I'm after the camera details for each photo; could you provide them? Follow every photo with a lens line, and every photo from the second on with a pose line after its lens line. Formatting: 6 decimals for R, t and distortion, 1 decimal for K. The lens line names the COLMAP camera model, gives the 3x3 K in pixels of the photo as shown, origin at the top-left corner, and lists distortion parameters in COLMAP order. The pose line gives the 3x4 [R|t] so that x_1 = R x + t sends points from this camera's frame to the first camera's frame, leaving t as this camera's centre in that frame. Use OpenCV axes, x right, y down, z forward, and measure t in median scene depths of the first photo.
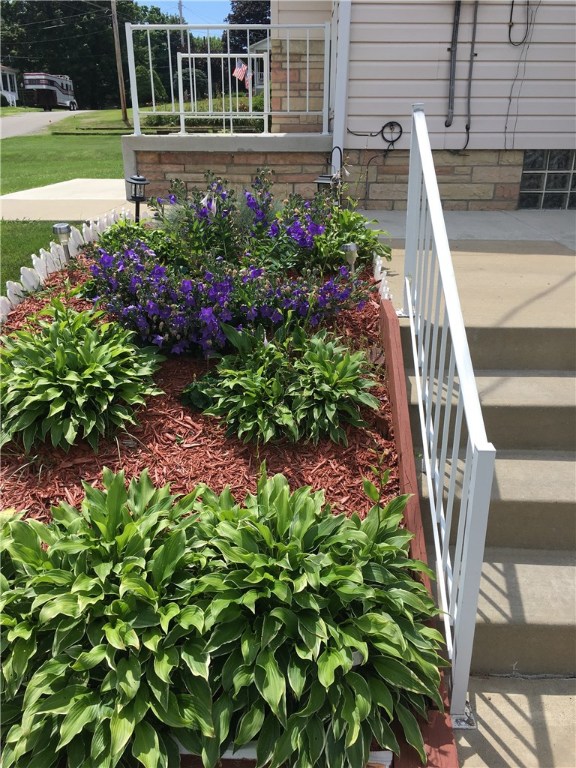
lens RADIAL K [[648.3, 0, 284.8], [0, 648.3, 380.0], [0, 0, 1]] dist [0.078393, -0.110083]
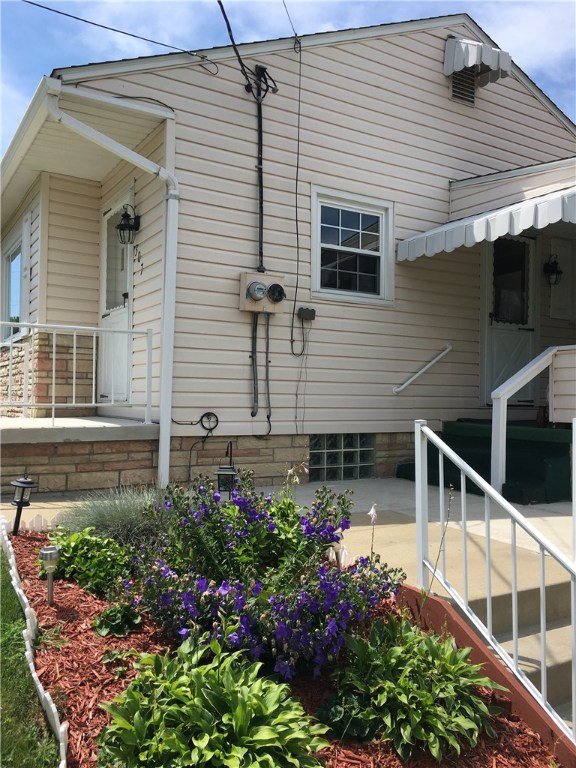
lens RADIAL K [[648.3, 0, 284.8], [0, 648.3, 380.0], [0, 0, 1]] dist [0.078393, -0.110083]
pose [[0.849636, 0.021256, 0.526942, -0.301659], [0.182510, 0.925592, -0.331615, -0.057480], [-0.494782, 0.377925, 0.782537, 0.057790]]
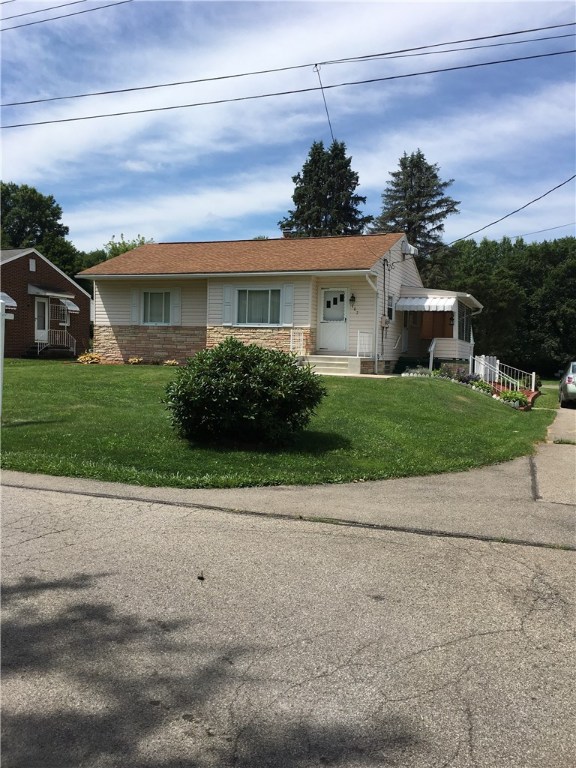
lens RADIAL K [[648.3, 0, 284.8], [0, 648.3, 380.0], [0, 0, 1]] dist [0.078393, -0.110083]
pose [[0.376279, -0.036474, 0.925788, -3.802538], [0.311606, 0.945998, -0.089380, -0.055657], [-0.872534, 0.322113, 0.367325, 0.058729]]
